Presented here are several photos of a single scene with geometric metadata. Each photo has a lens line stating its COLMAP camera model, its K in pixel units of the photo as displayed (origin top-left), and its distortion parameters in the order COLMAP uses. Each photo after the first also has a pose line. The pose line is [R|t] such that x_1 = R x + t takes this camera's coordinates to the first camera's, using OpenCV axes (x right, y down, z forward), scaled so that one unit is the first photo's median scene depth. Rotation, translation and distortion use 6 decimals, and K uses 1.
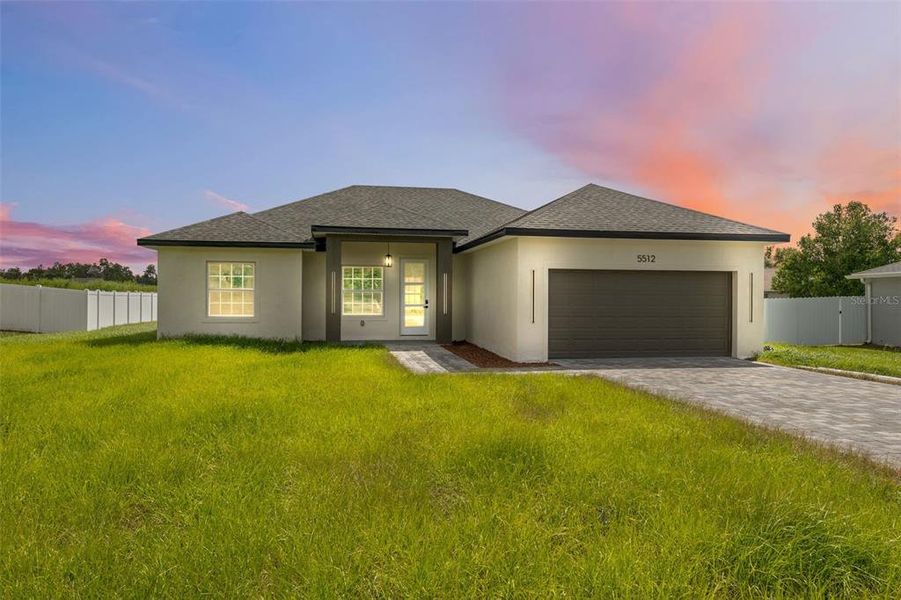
lens RADIAL K [[607.5, 0, 448.5], [0, 607.5, 291.5], [0, 0, 1]] dist [-0.006655, 0.003033]
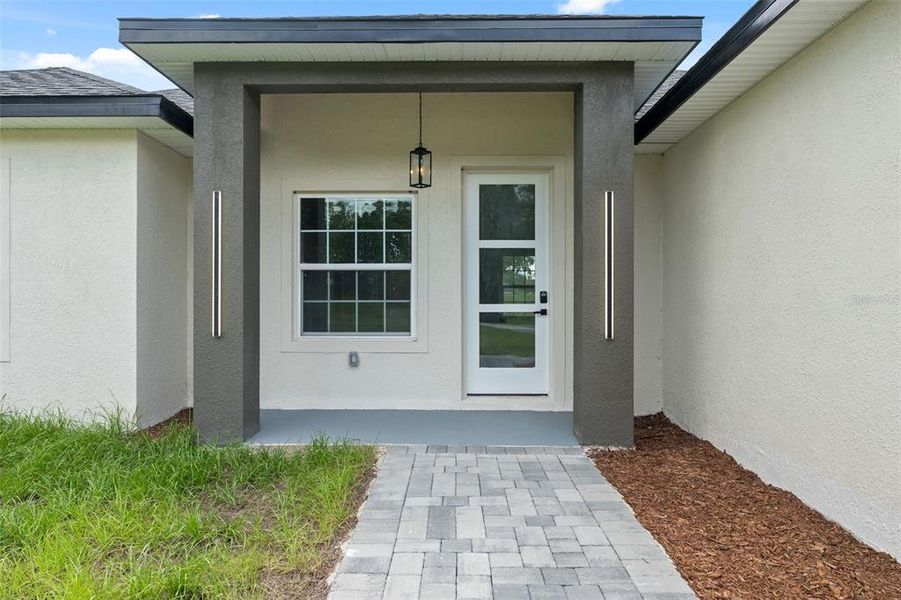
lens RADIAL K [[607.5, 0, 456.9], [0, 607.5, 306.6], [0, 0, 1]] dist [-0.006655, 0.003033]
pose [[0.978574, -0.004647, -0.205841, -0.015566], [0.007496, 0.999887, 0.013060, 0.020444], [0.205757, -0.014323, 0.978498, 0.756887]]
